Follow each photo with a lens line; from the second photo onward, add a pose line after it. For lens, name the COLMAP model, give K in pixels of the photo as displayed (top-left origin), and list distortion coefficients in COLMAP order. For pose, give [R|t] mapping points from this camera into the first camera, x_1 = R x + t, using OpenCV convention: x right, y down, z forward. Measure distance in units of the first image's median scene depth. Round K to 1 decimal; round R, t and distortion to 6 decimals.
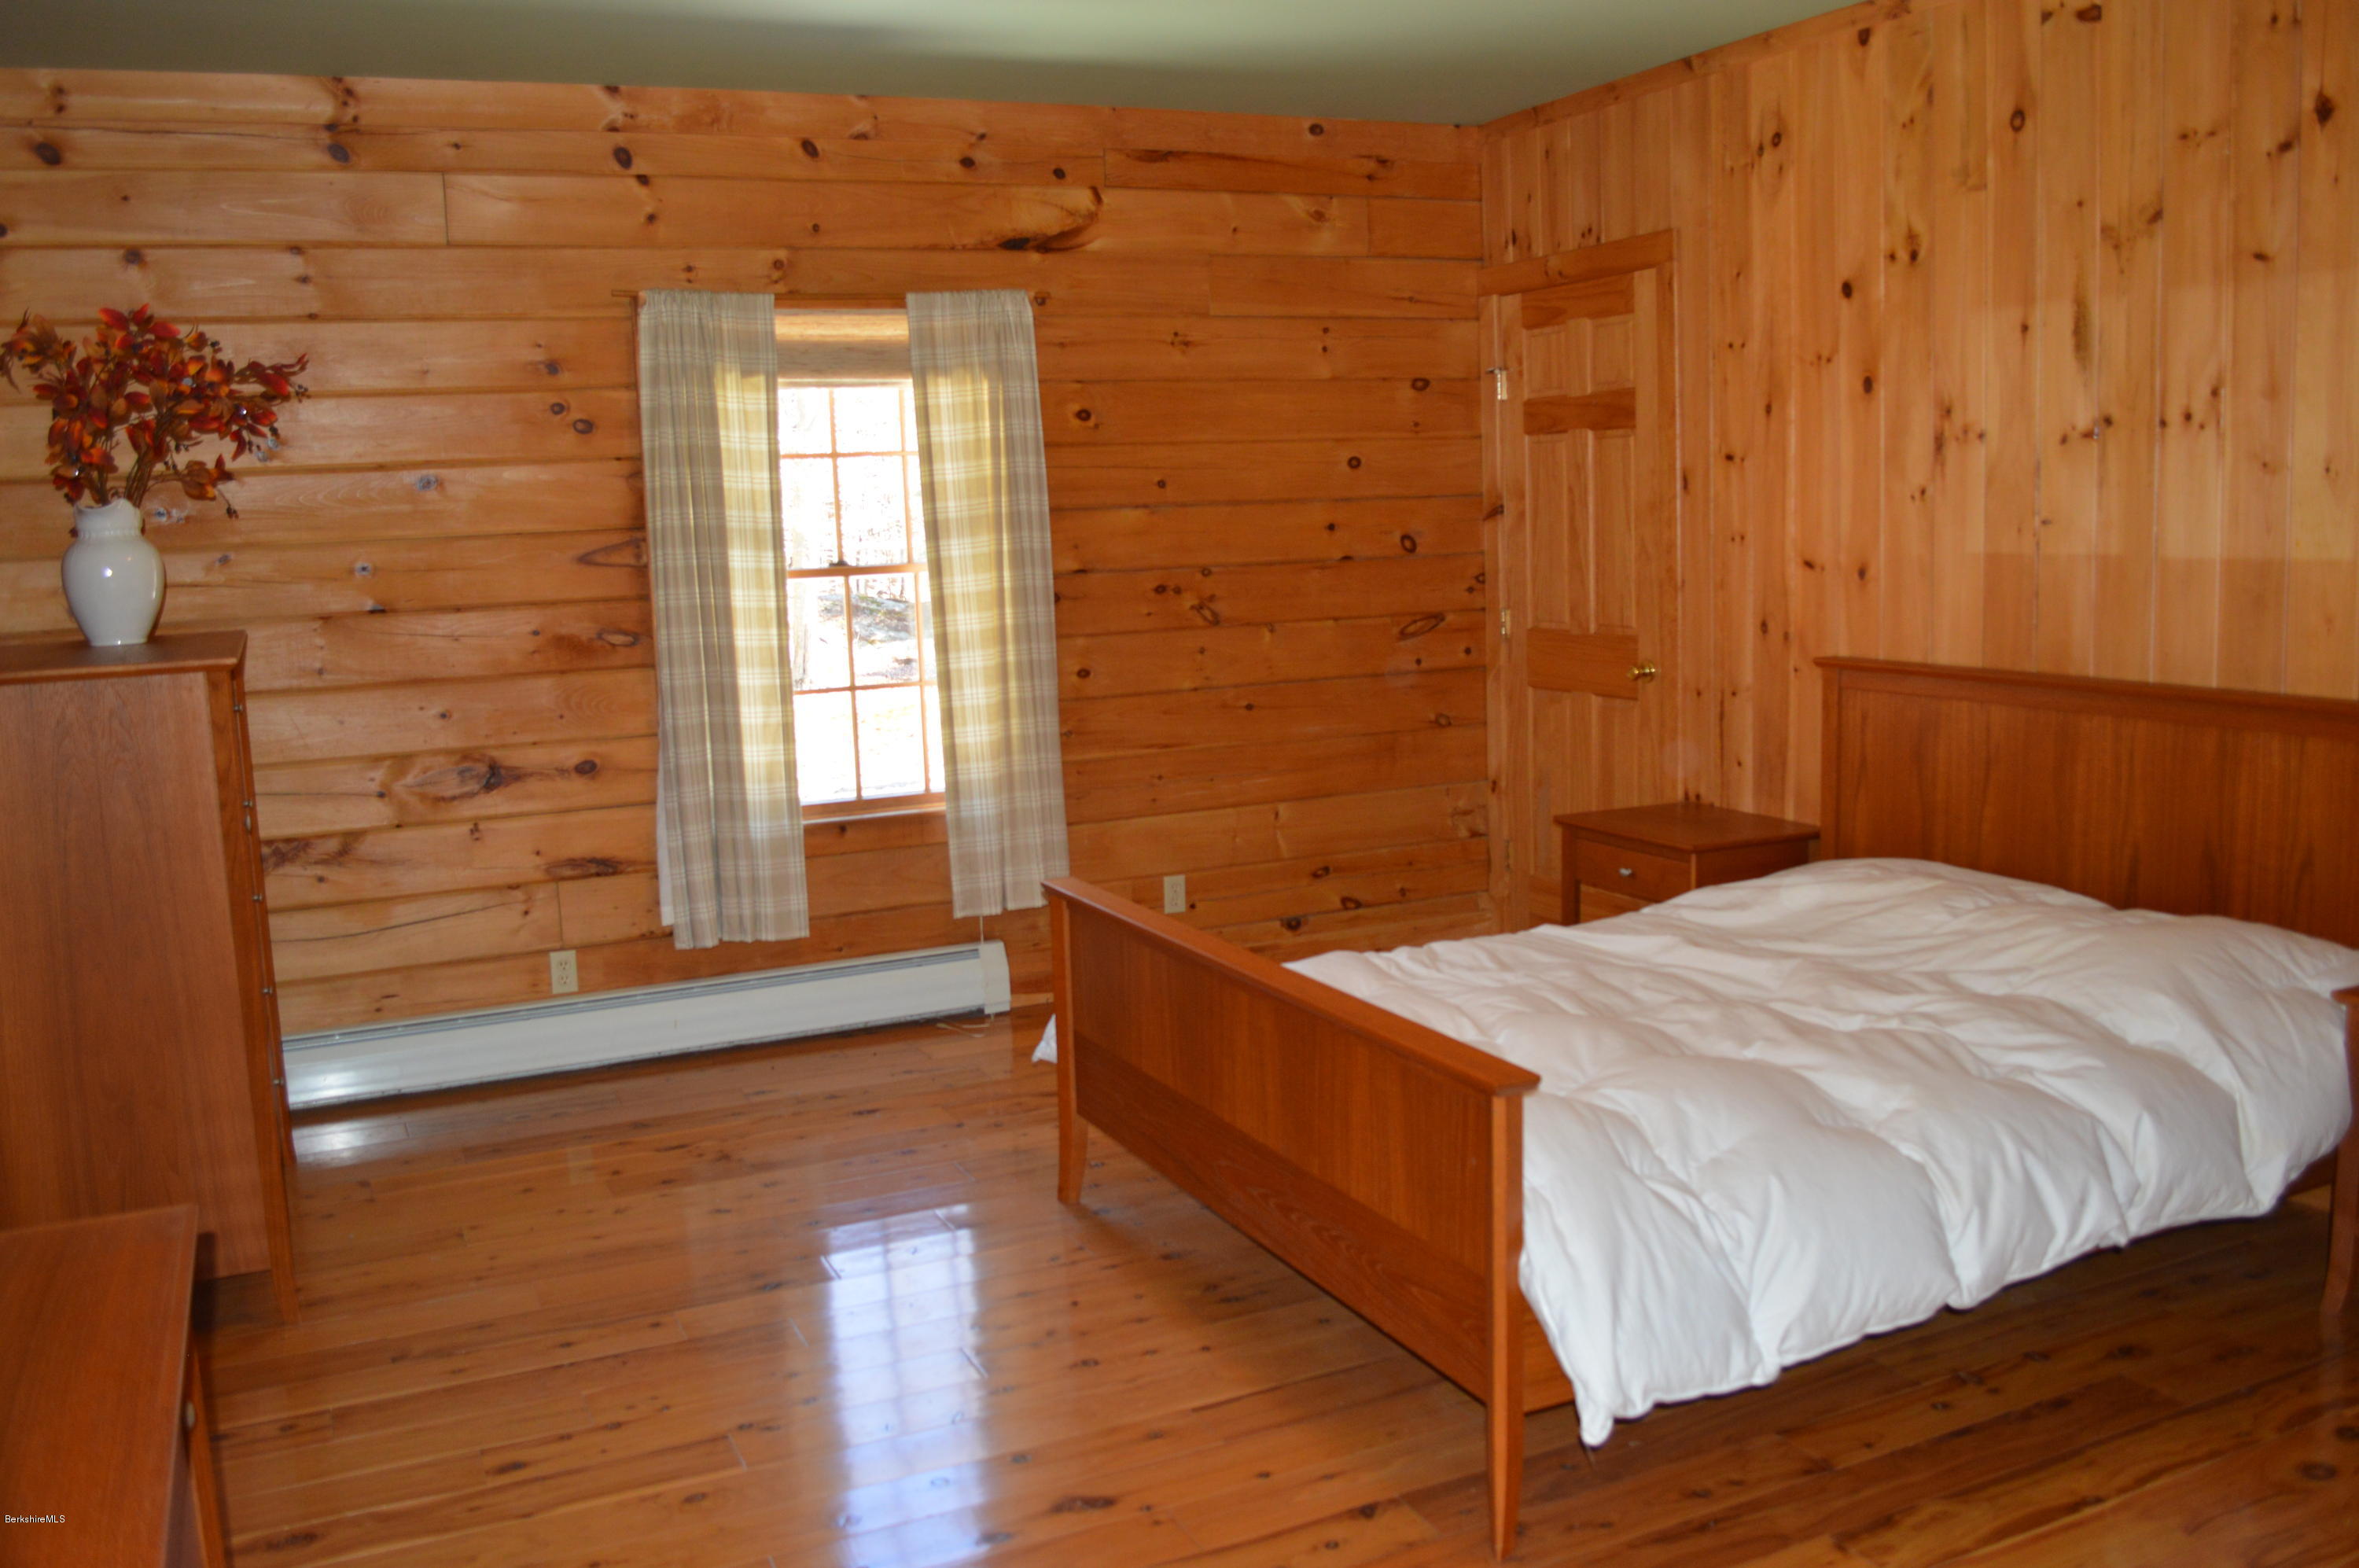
lens RADIAL K [[1911.6, 0, 1165.9], [0, 1911.6, 778.8], [0, 0, 1]] dist [-0.088996, 0.014973]
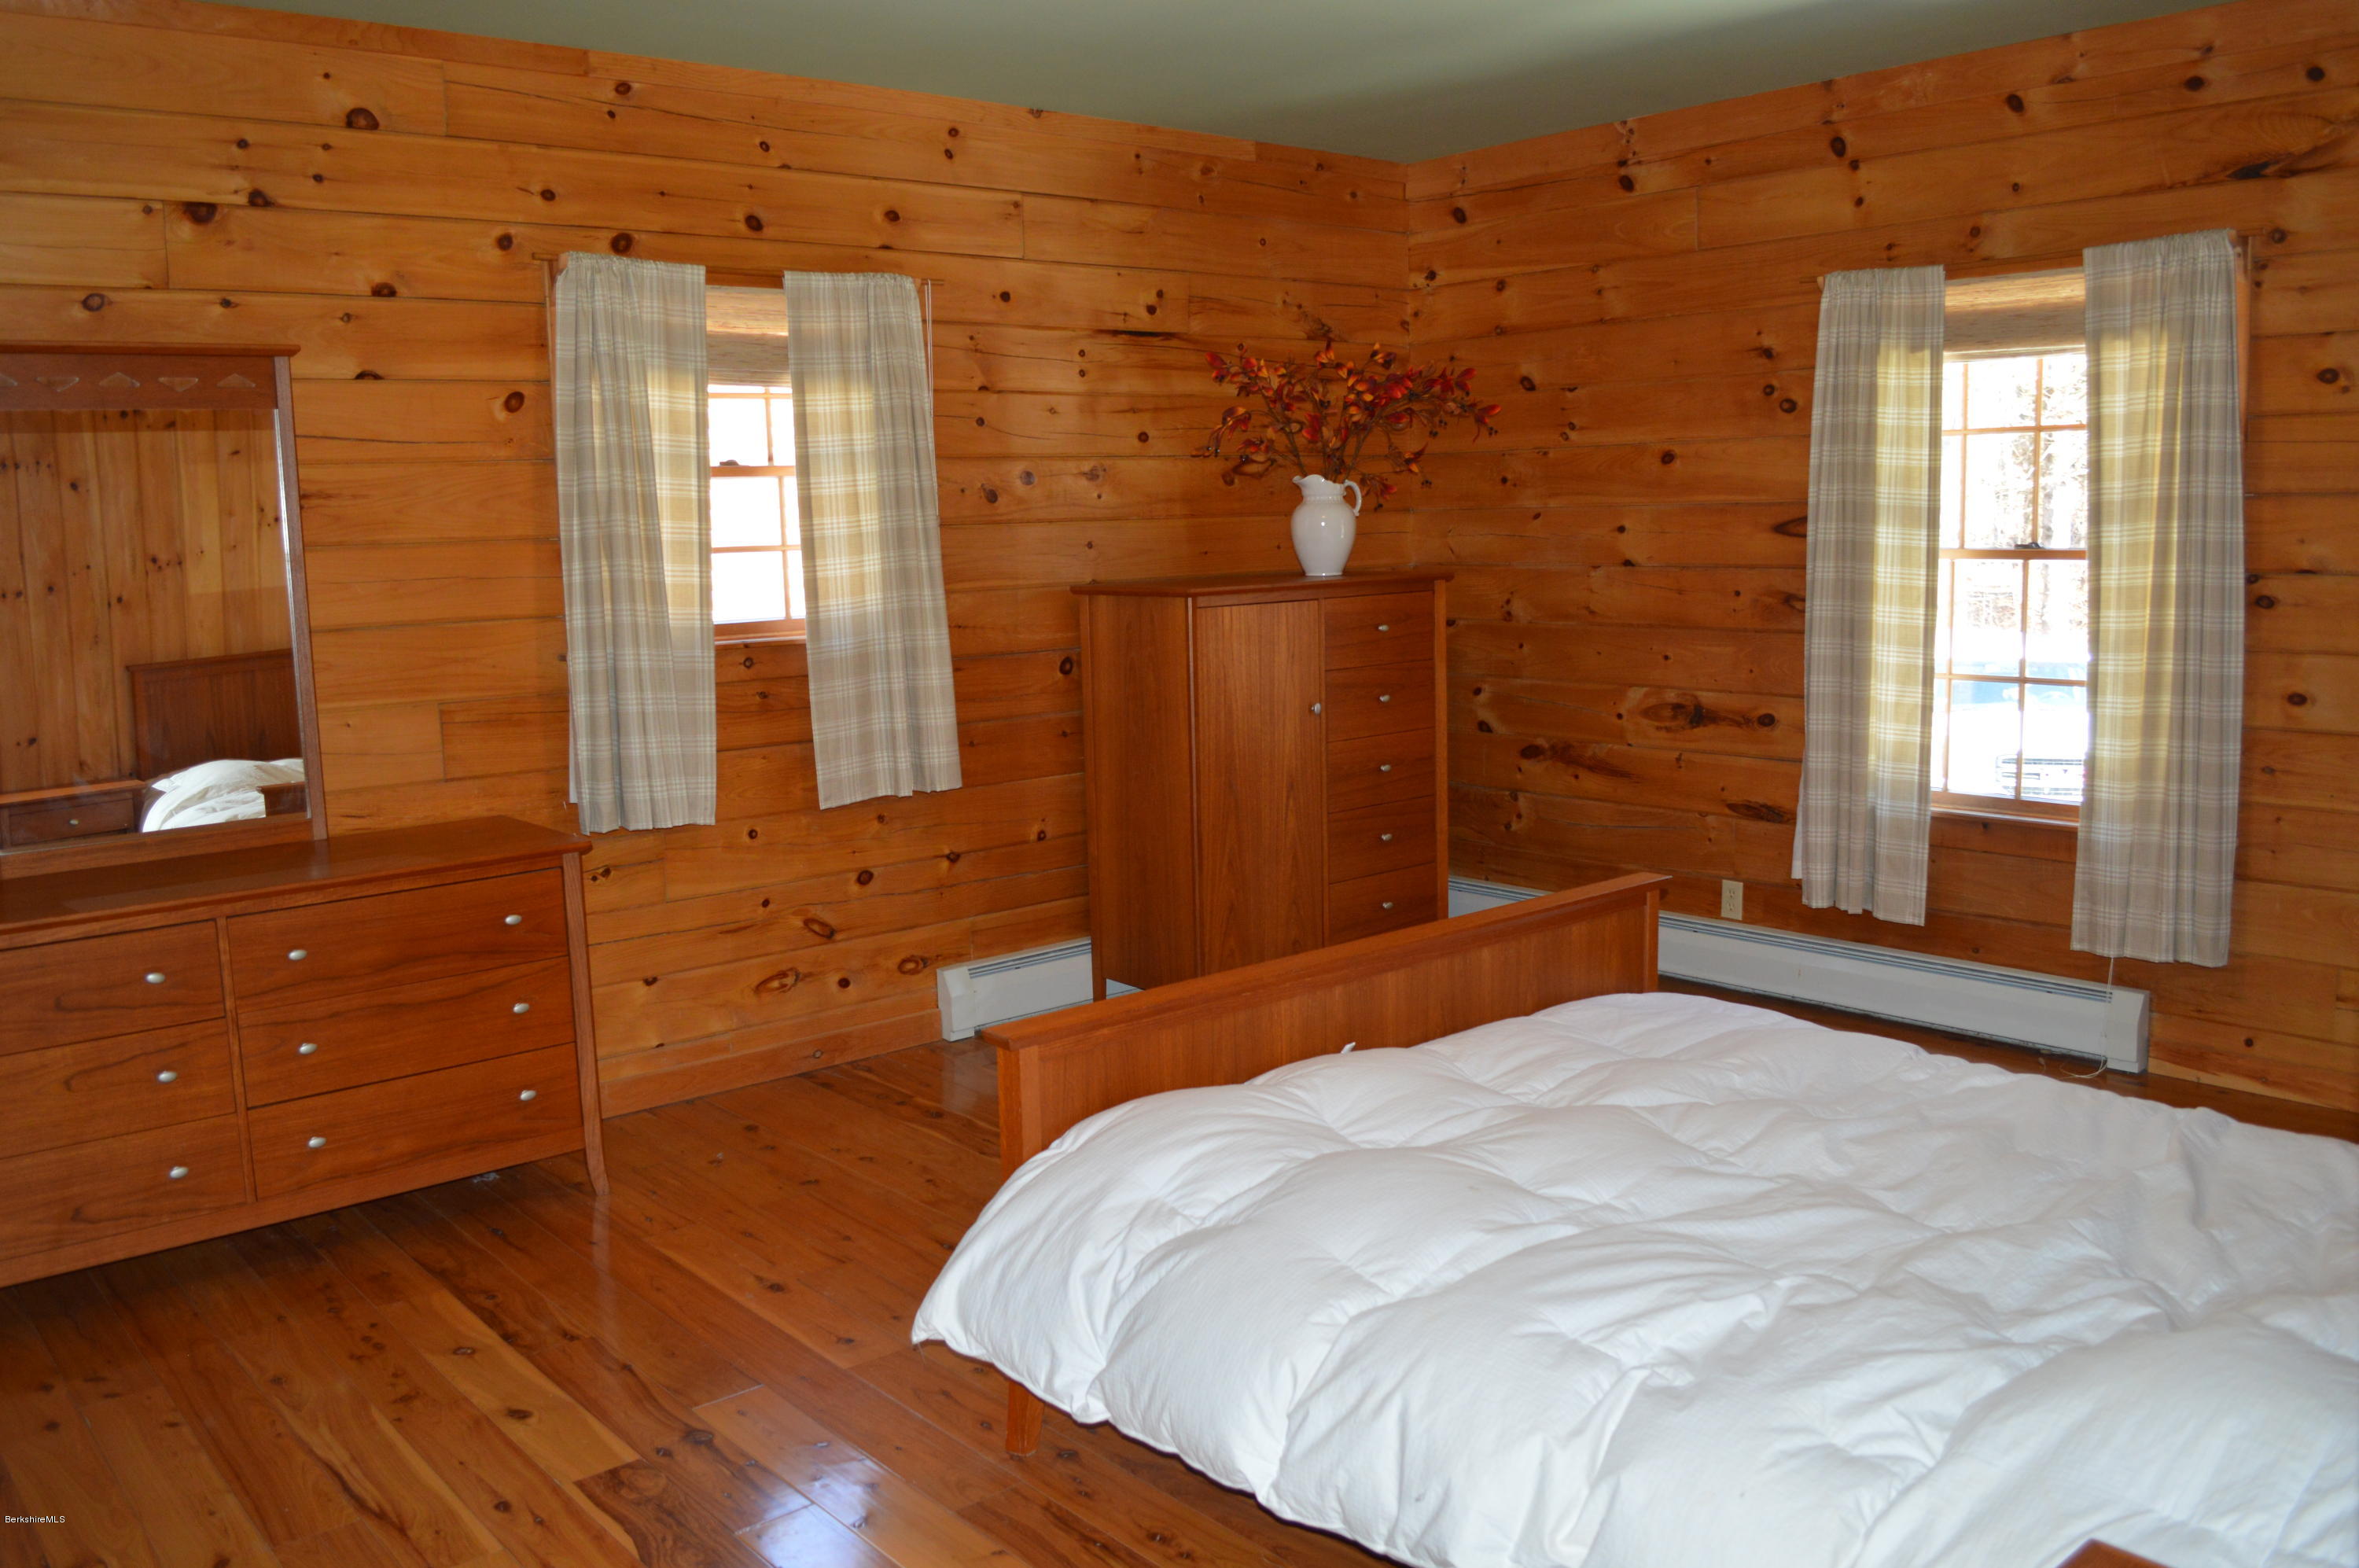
lens RADIAL K [[1850.3, 0, 1179.5], [0, 1850.3, 784.0], [0, 0, 1]] dist [-0.084090, 0.003804]
pose [[0.283427, 0.167203, -0.944305, 0.593479], [-0.118974, 0.983207, 0.138382, -0.074800], [0.951585, 0.073126, 0.298560, 0.362906]]
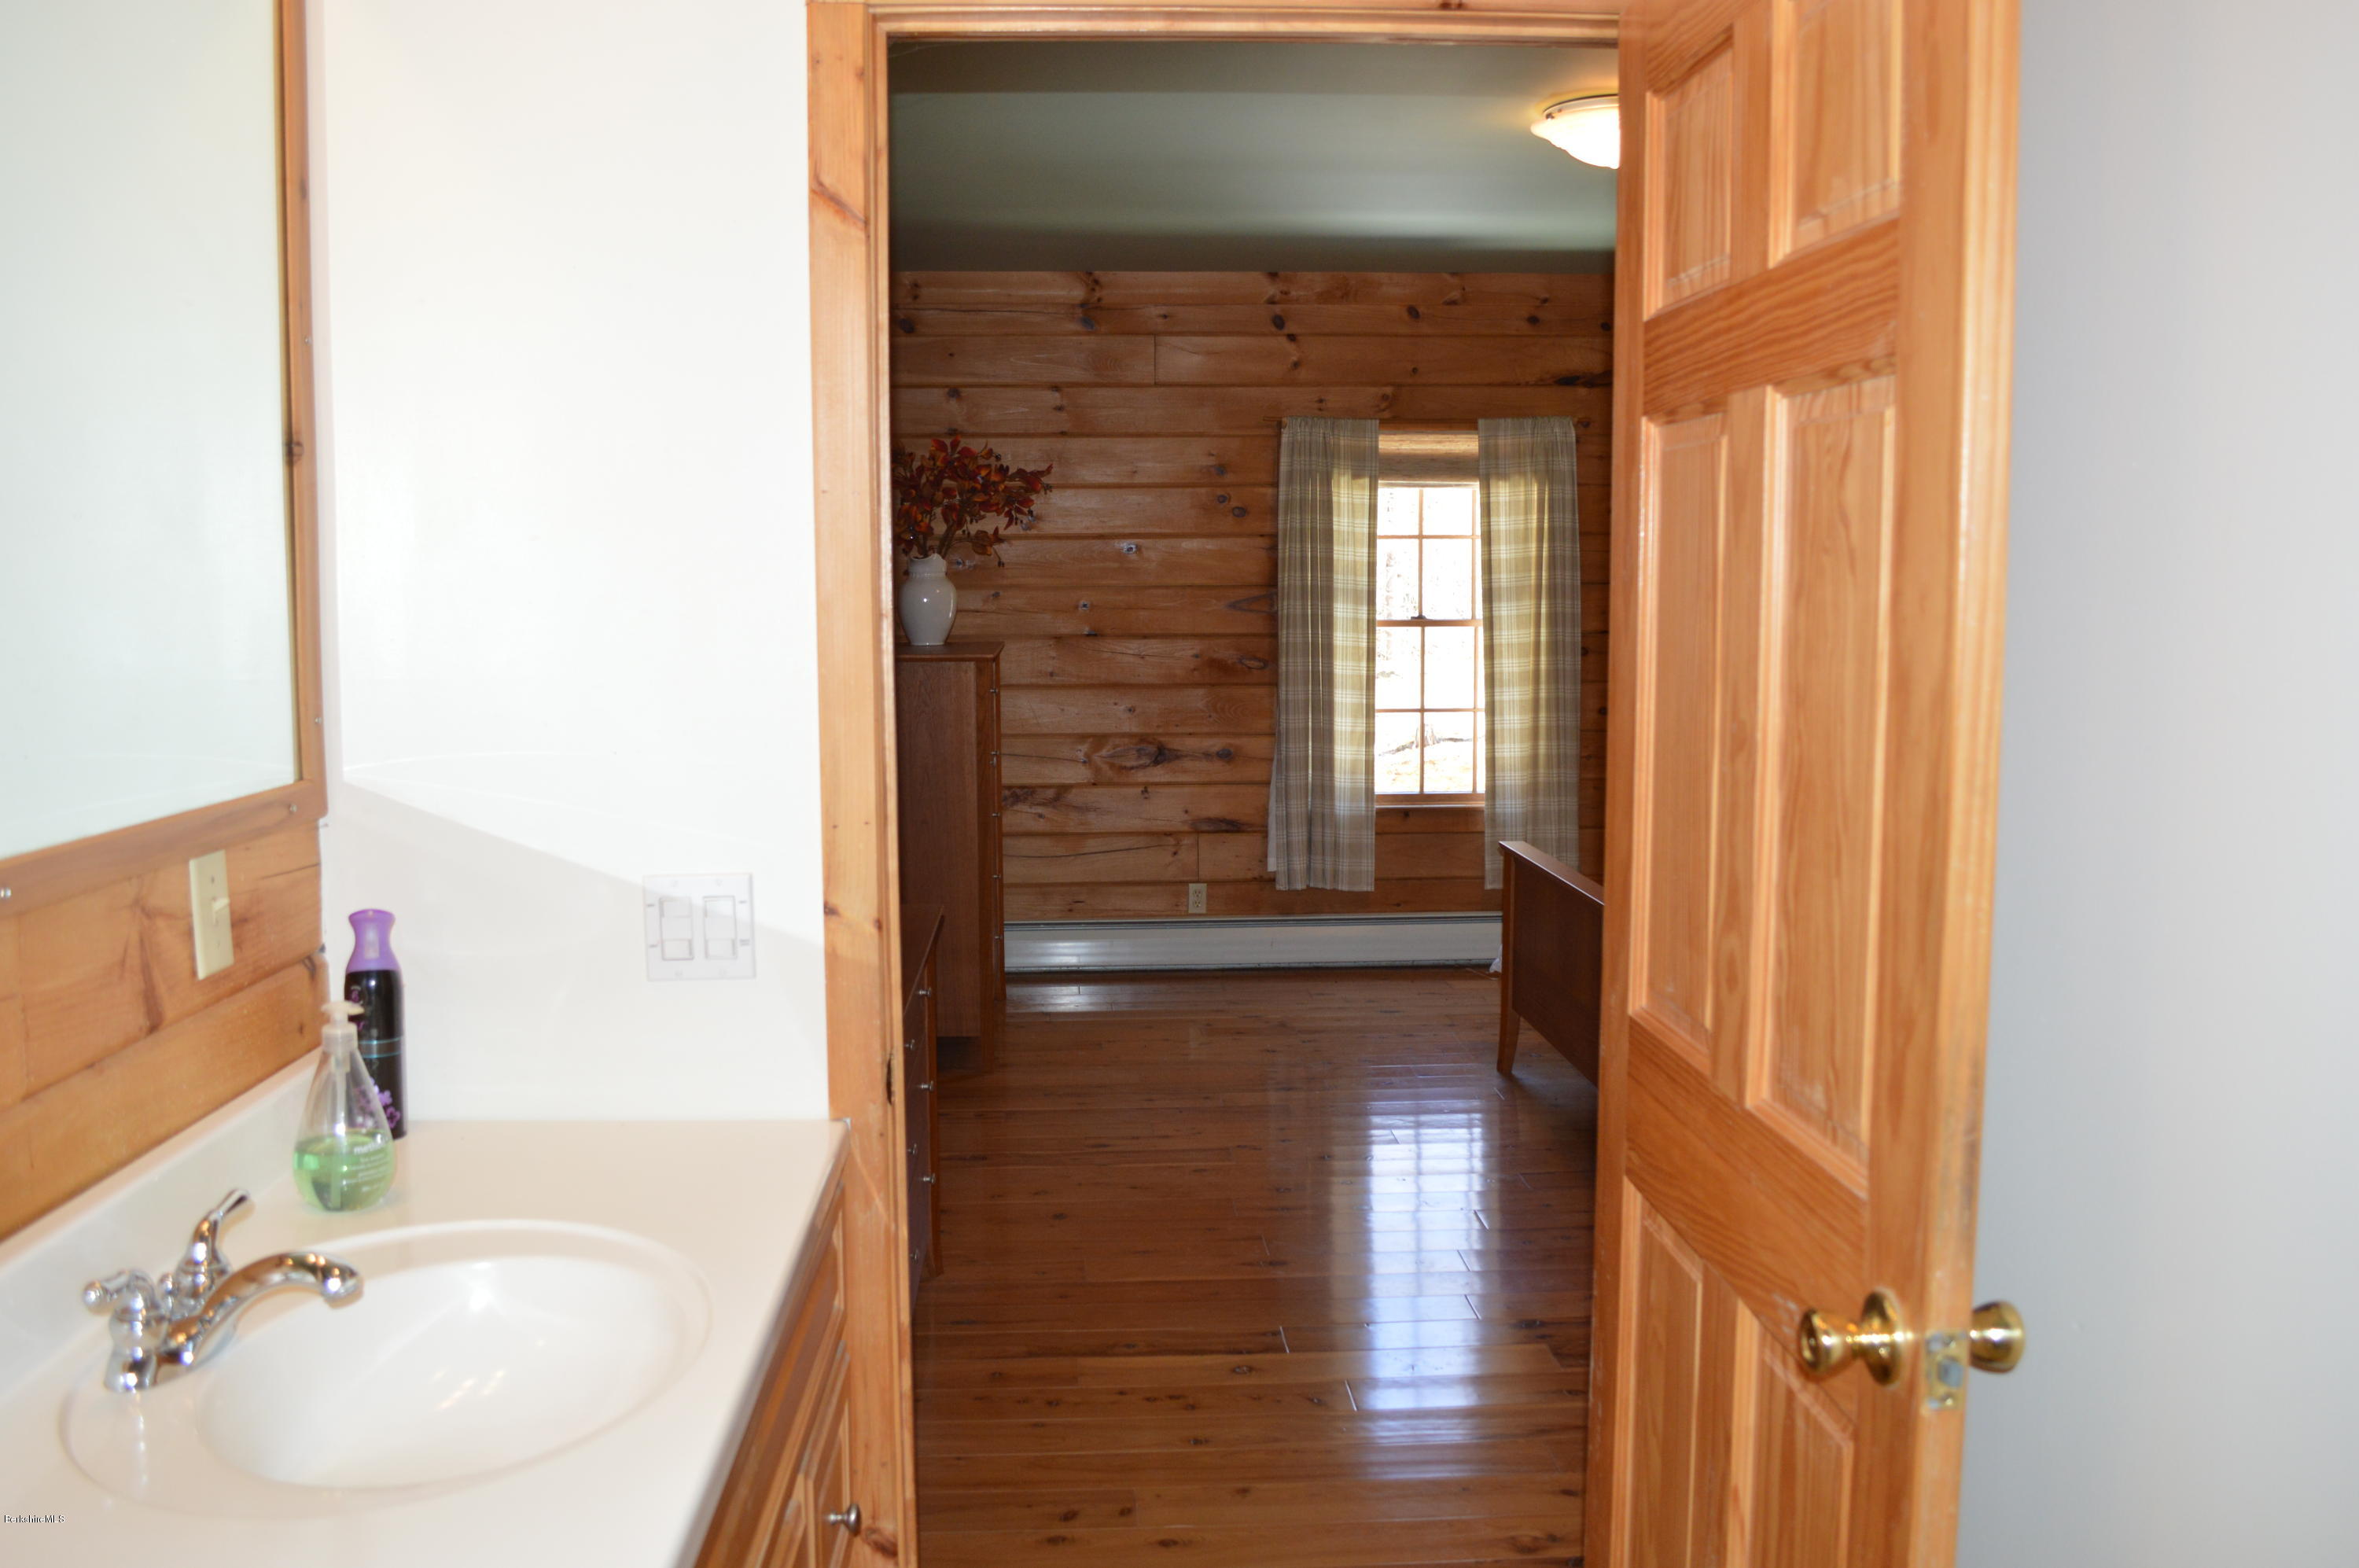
lens RADIAL K [[1886.1, 0, 1174.1], [0, 1886.1, 771.7], [0, 0, 1]] dist [-0.085200, 0.012326]
pose [[0.927975, 0.067276, -0.366519, 0.169438], [-0.080974, 0.996471, -0.022109, 0.040496], [0.363738, 0.050195, 0.930148, -0.305527]]
